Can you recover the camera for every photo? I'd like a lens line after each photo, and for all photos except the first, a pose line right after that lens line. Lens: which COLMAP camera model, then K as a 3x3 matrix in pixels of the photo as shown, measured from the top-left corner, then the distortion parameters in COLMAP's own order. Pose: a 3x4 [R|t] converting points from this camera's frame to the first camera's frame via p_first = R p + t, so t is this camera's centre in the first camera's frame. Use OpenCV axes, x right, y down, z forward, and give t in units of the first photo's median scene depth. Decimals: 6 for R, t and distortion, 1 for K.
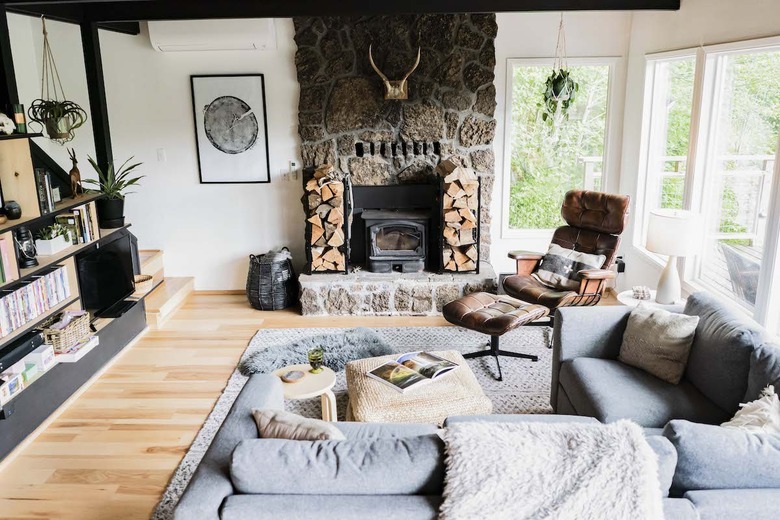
lens RADIAL K [[653.0, 0, 423.6], [0, 653.0, 261.3], [0, 0, 1]] dist [-0.019627, 0.000849]
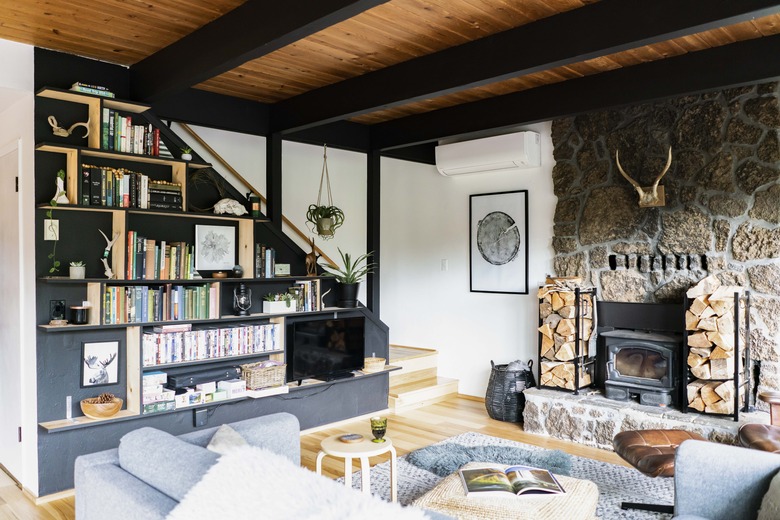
lens RADIAL K [[653.0, 0, 423.6], [0, 653.0, 261.3], [0, 0, 1]] dist [-0.019627, 0.000849]
pose [[0.712288, -0.000776, -0.701886, 0.363139], [-0.186439, 0.963867, -0.190267, 0.052562], [0.676673, 0.266384, 0.686406, 0.193514]]
